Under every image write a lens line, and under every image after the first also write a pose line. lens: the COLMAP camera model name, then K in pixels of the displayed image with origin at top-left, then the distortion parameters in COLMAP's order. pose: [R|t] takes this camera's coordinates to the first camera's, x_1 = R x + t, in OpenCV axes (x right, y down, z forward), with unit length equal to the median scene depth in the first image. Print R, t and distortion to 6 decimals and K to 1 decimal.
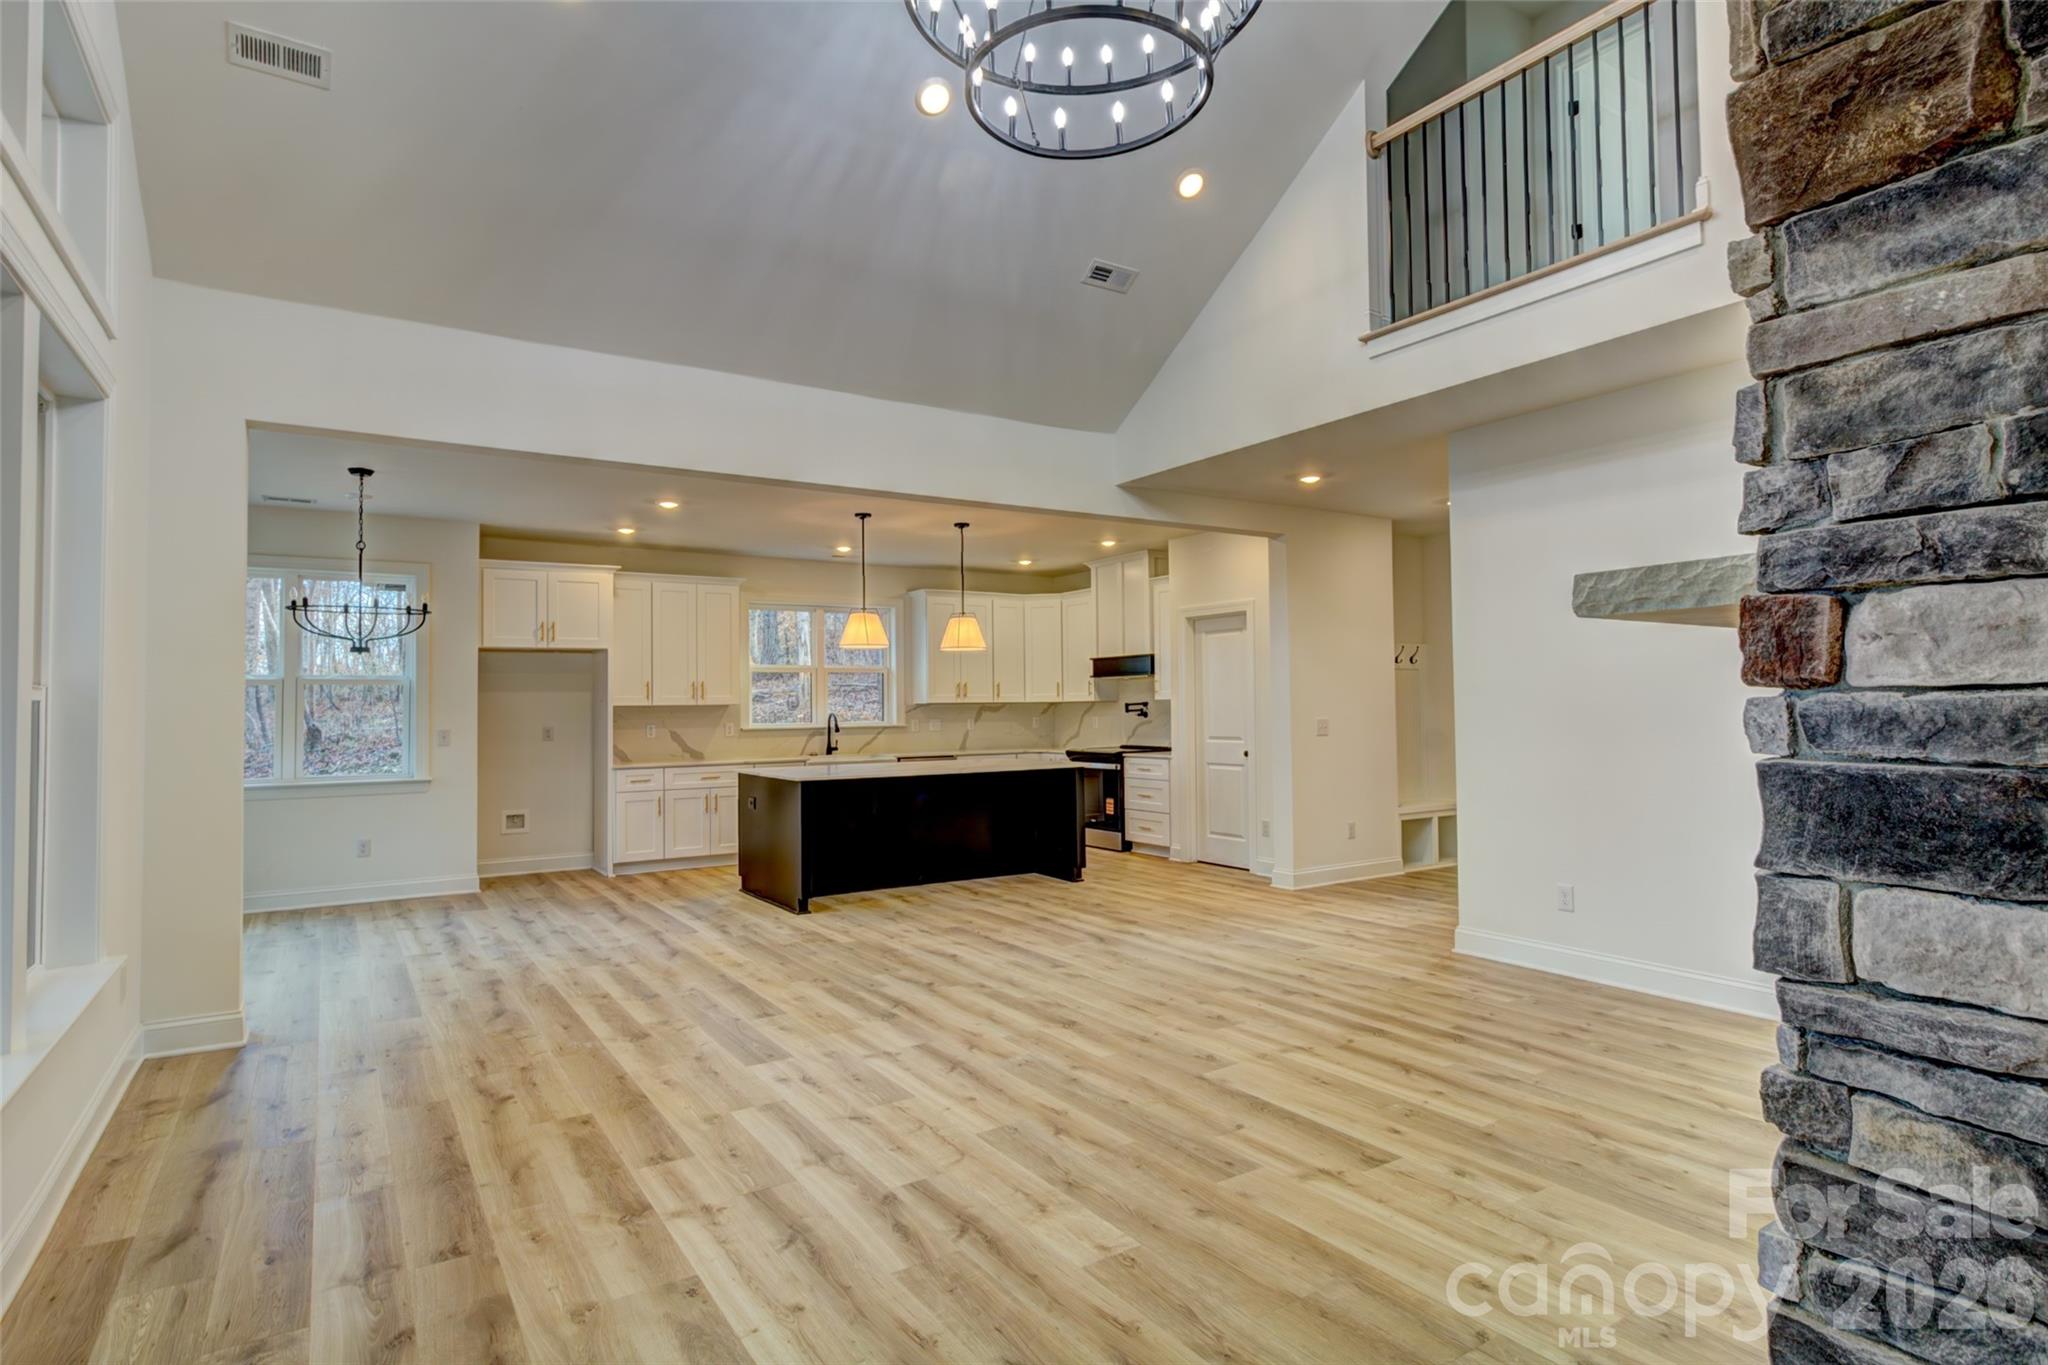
lens RADIAL K [[1083.8, 0, 1023.5], [0, 1083.8, 688.5], [0, 0, 1]] dist [0.002531, -0.003584]
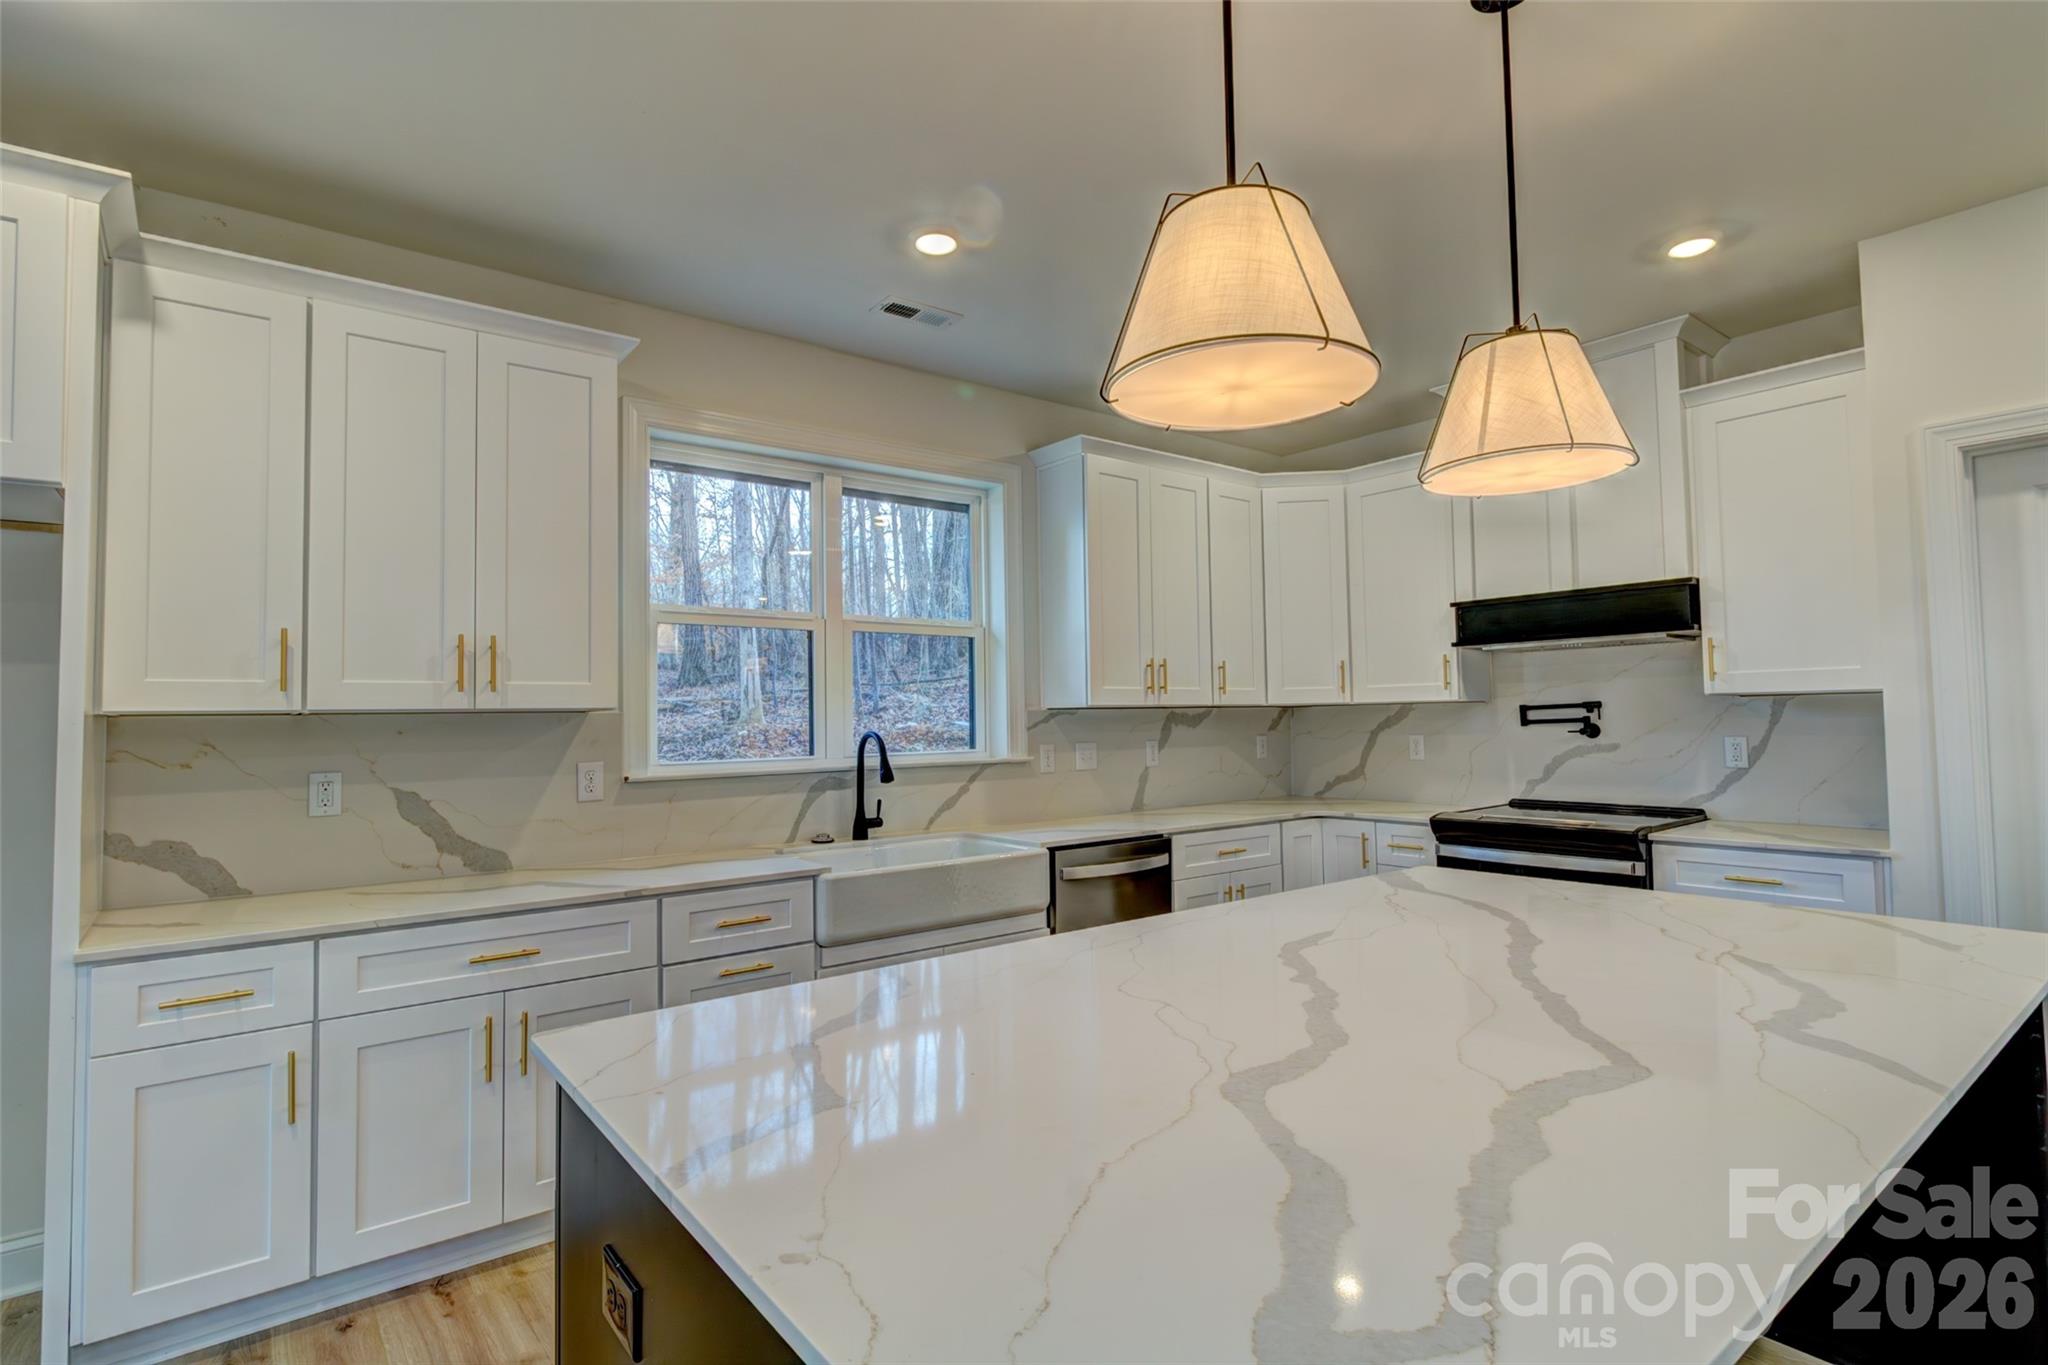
lens RADIAL K [[1008.4, 0, 1017.1], [0, 1008.4, 676.6], [0, 0, 1]] dist [-0.000277, -0.002776]
pose [[0.996566, -0.000730, 0.082795, -0.234462], [0.002843, 0.999673, -0.025411, 0.018779], [-0.082750, 0.025559, 0.996243, 0.967681]]
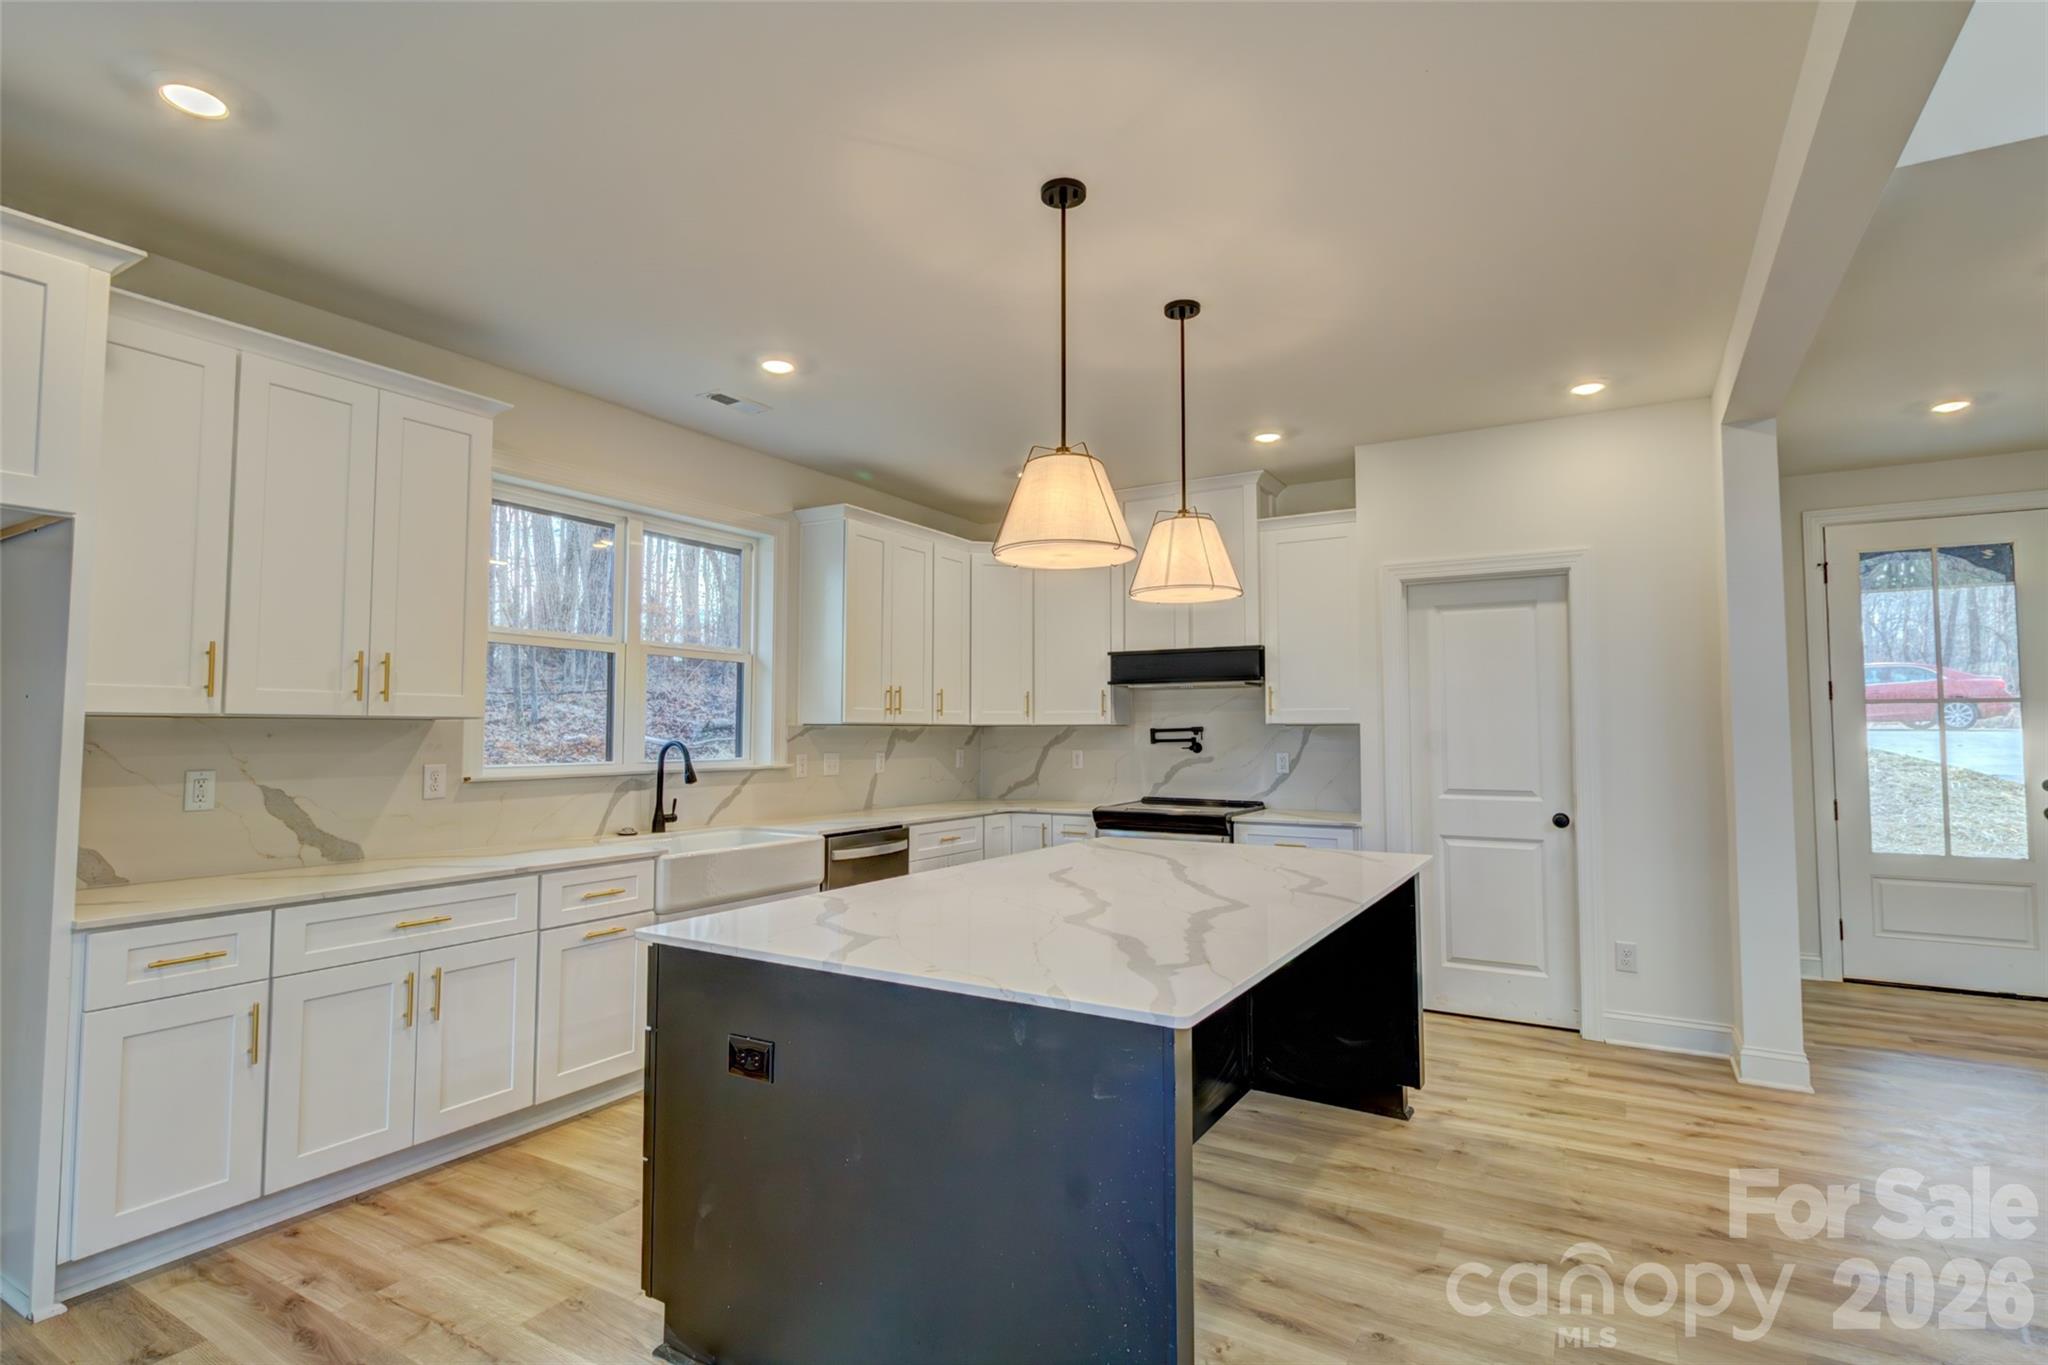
lens RADIAL K [[1008.4, 0, 1029.6], [0, 1008.4, 675.3], [0, 0, 1]] dist [-0.000277, -0.002776]
pose [[0.896464, 0.037705, 0.441509, -0.350860], [-0.019267, 0.998748, -0.046172, 0.017796], [-0.442697, 0.032885, 0.896068, 0.833728]]
